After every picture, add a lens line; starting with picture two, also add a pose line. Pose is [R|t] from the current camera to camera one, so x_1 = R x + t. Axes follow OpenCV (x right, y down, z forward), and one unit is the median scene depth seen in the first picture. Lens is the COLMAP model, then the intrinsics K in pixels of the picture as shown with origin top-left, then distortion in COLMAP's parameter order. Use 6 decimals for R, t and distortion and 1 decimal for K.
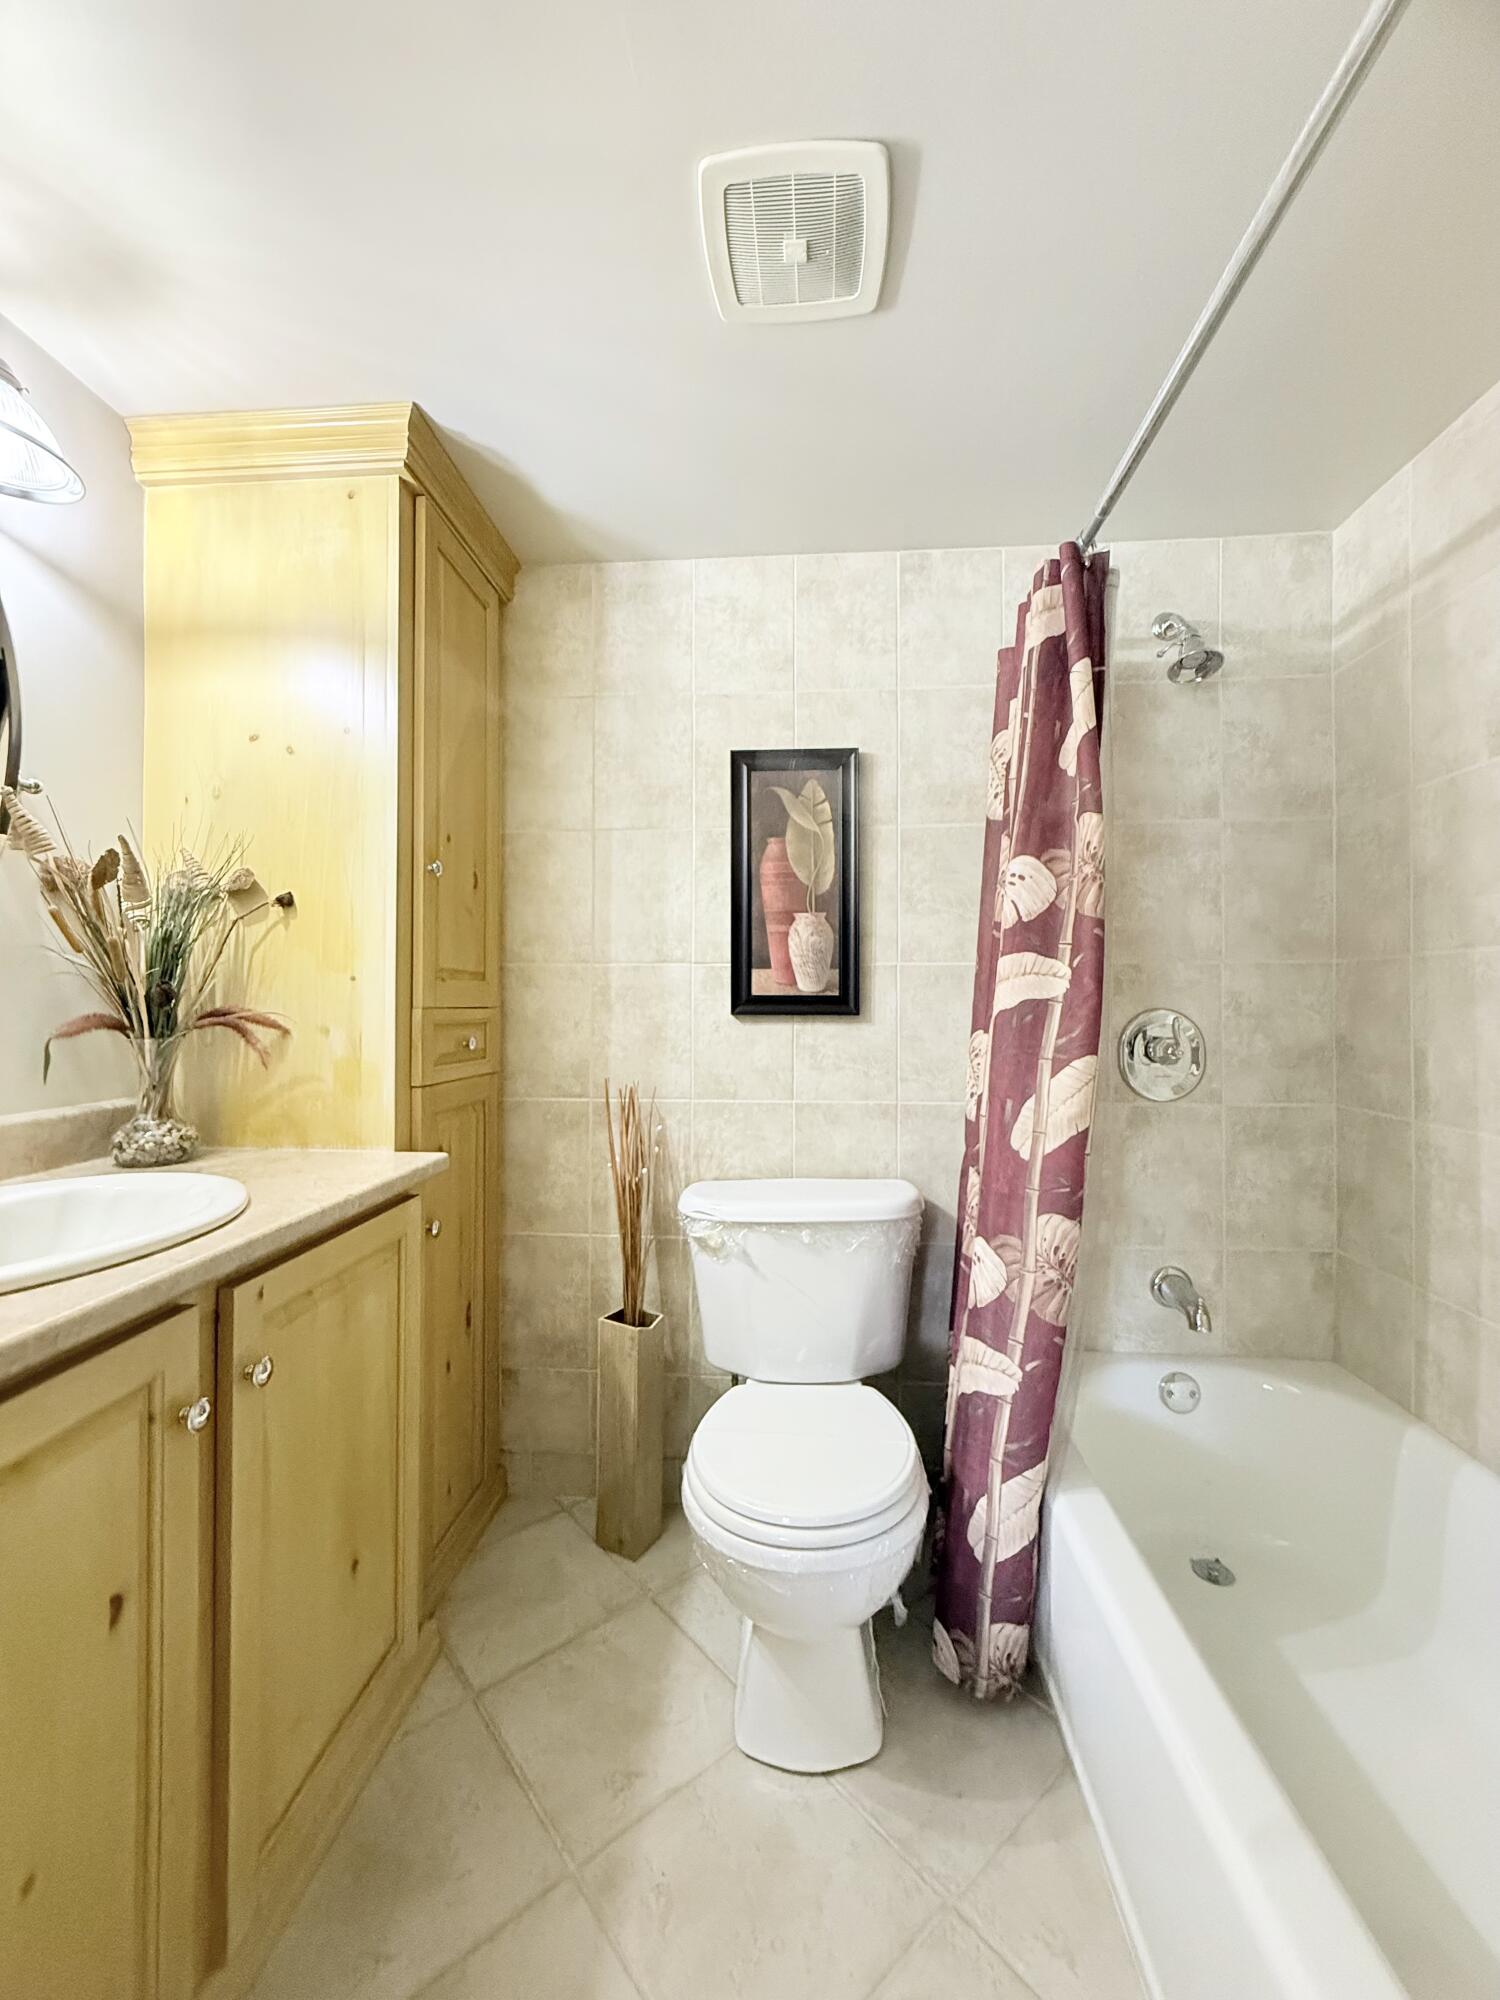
lens RADIAL K [[800.6, 0, 749.0], [0, 800.6, 995.9], [0, 0, 1]] dist [-0.000404, 0.000476]
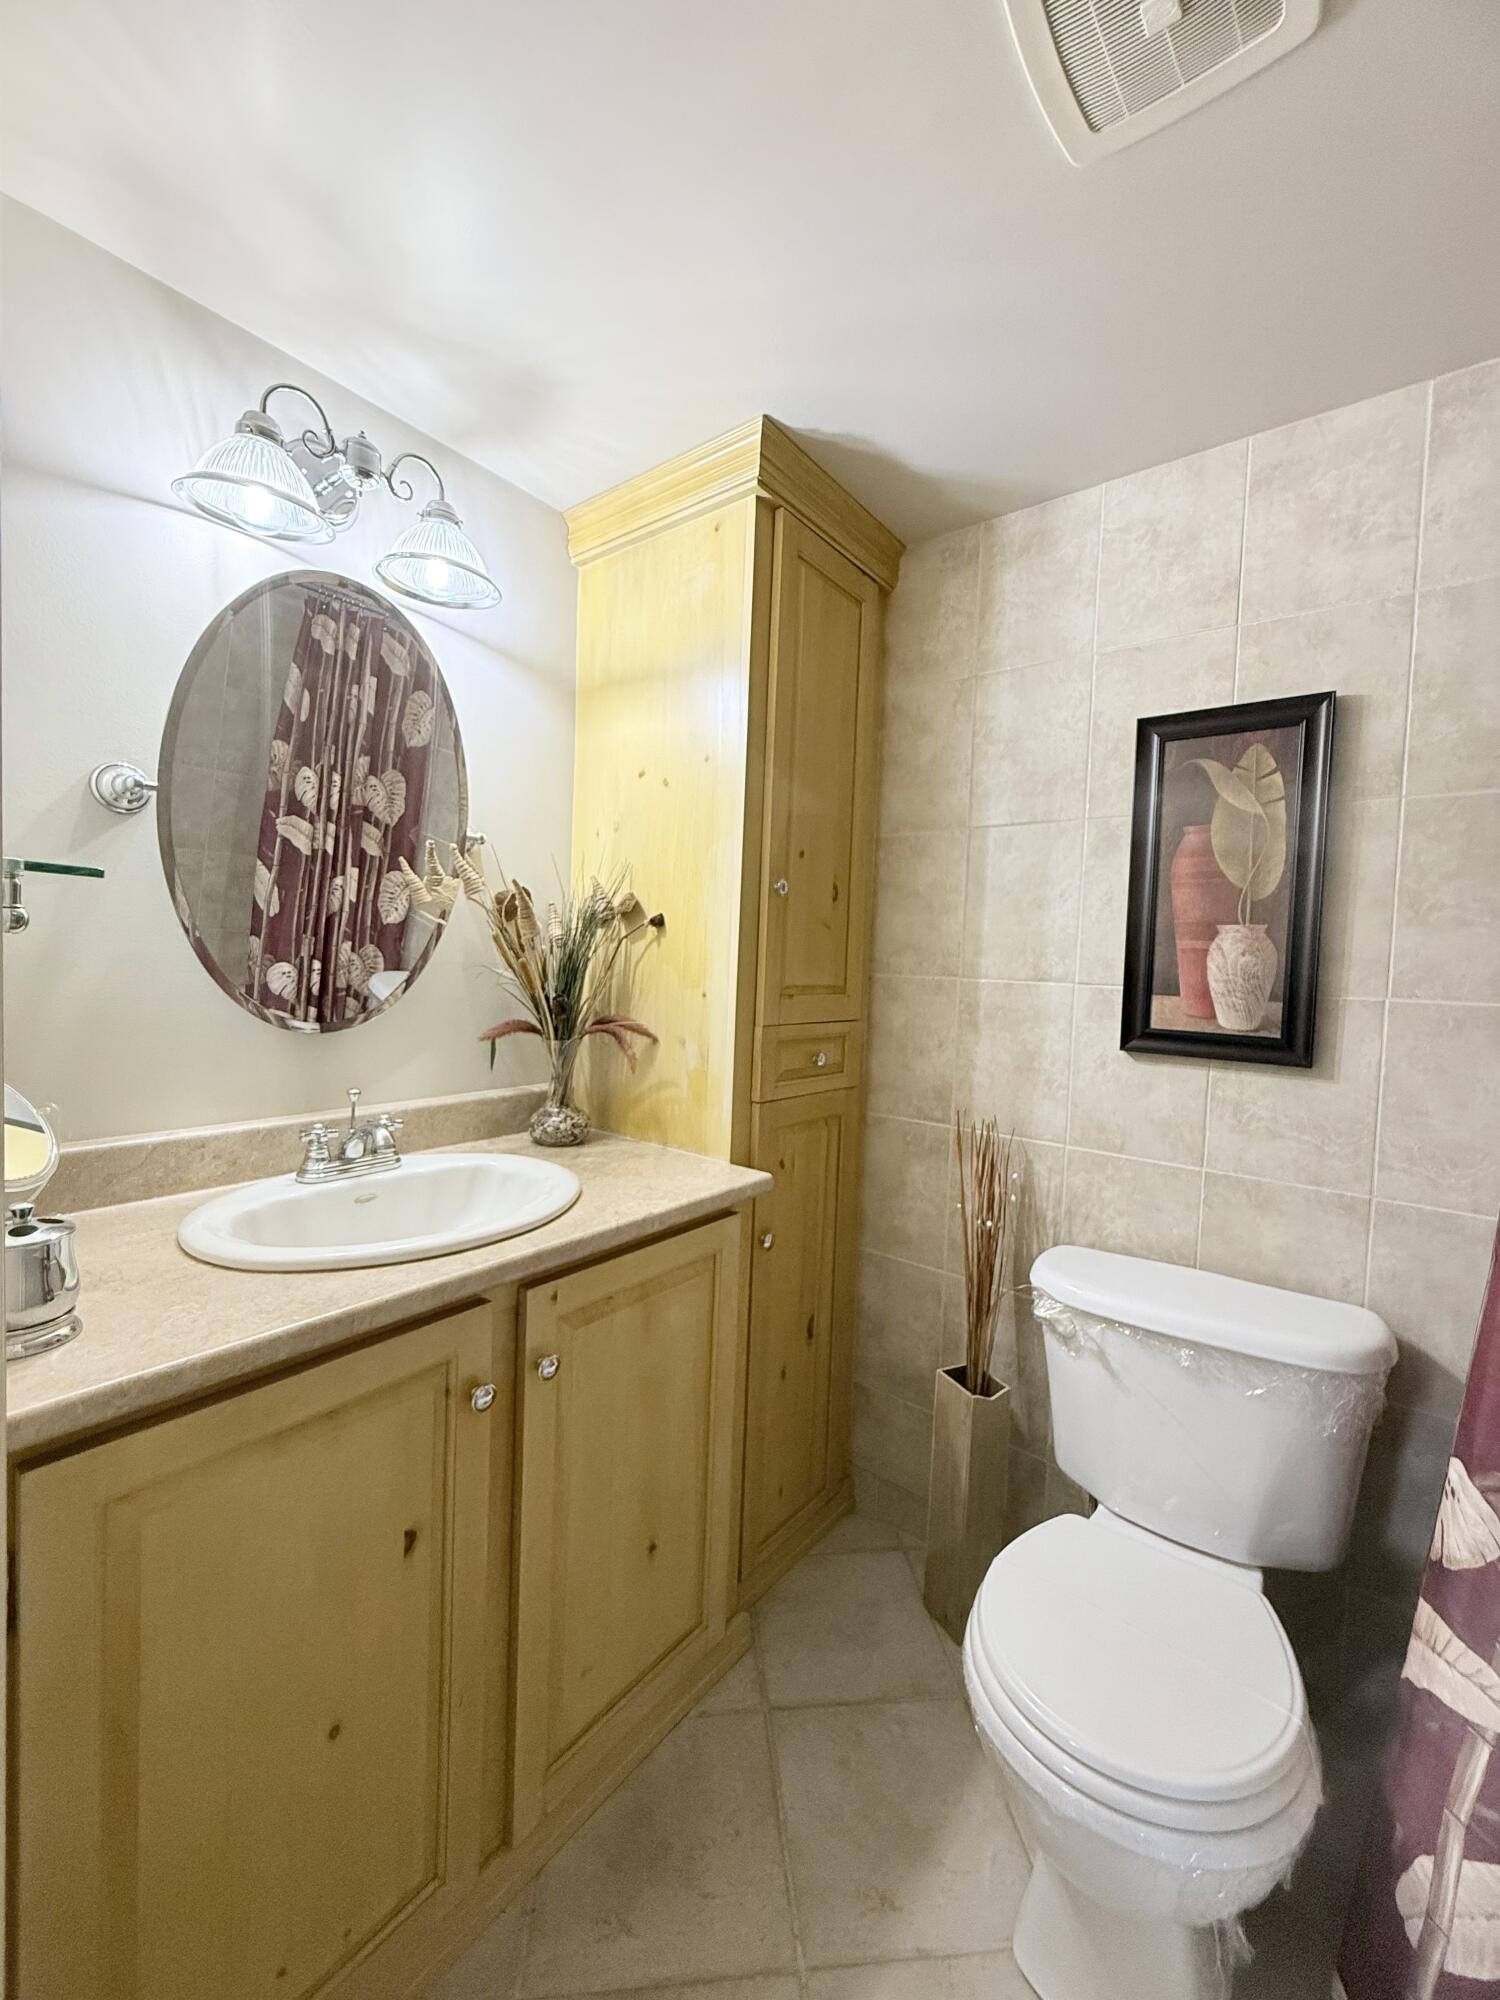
lens RADIAL K [[800.6, 0, 751.0], [0, 800.6, 994.2], [0, 0, 1]] dist [-0.000404, 0.000476]
pose [[0.829037, 0.054052, -0.556575, 0.130714], [-0.032332, 0.998286, 0.048790, -0.068432], [0.558258, -0.022453, 0.829364, 0.138353]]
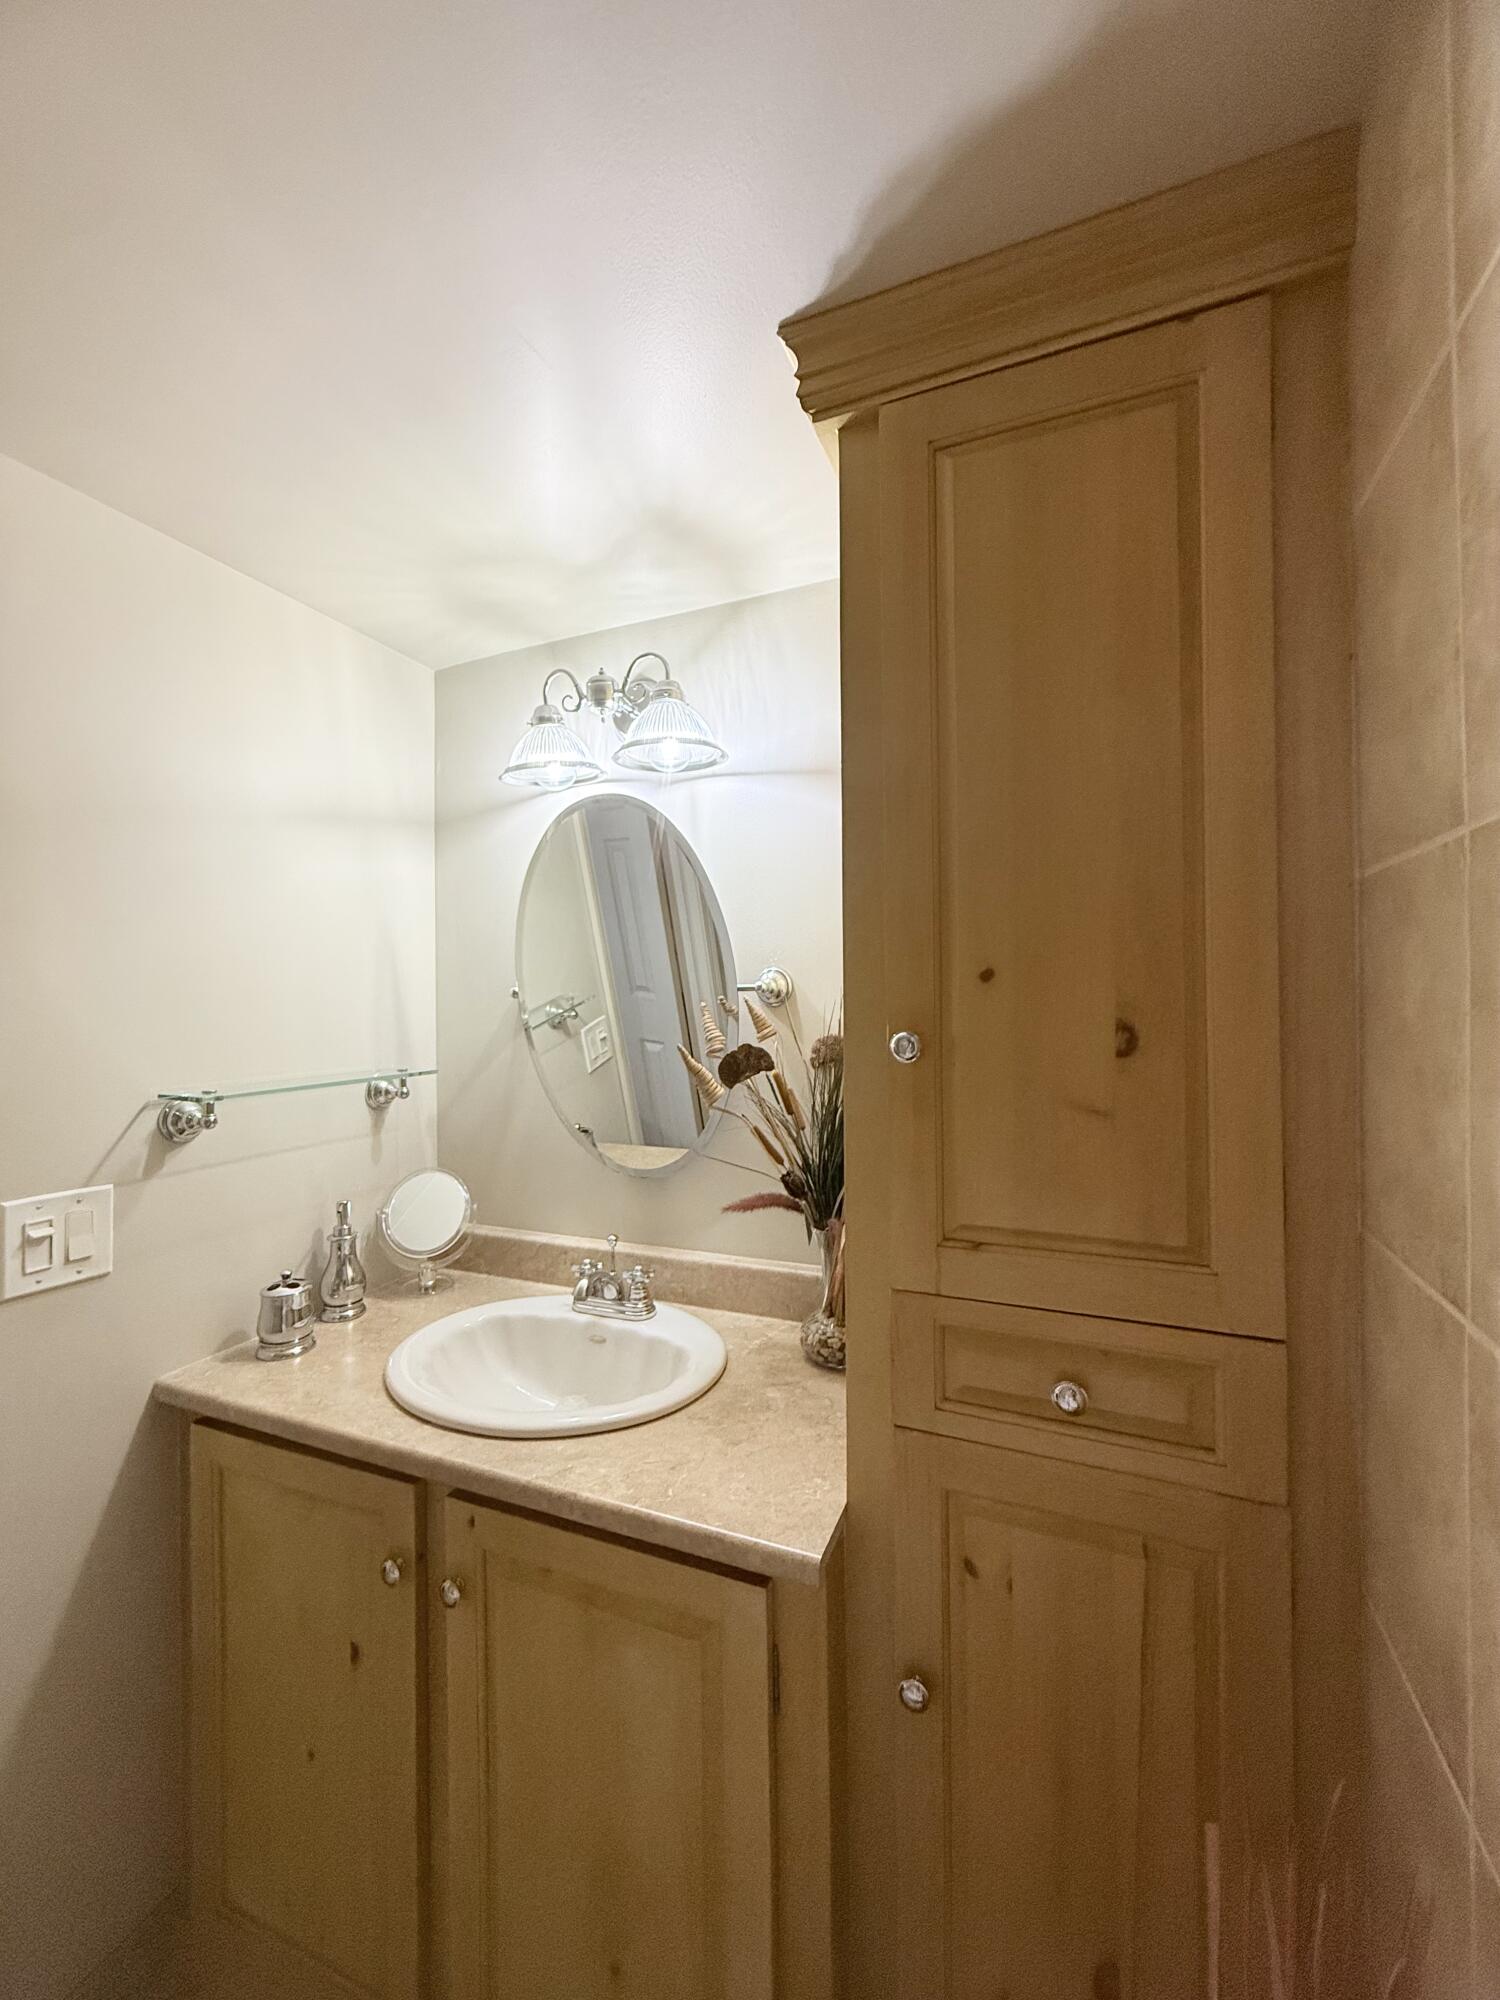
lens RADIAL K [[800.6, 0, 748.5], [0, 800.6, 994.7], [0, 0, 1]] dist [-0.000404, 0.000476]
pose [[-0.314485, -0.002034, -0.949260, 0.160518], [0.016273, 0.999839, -0.007534, -0.179635], [0.949123, -0.017817, -0.314401, 1.002070]]
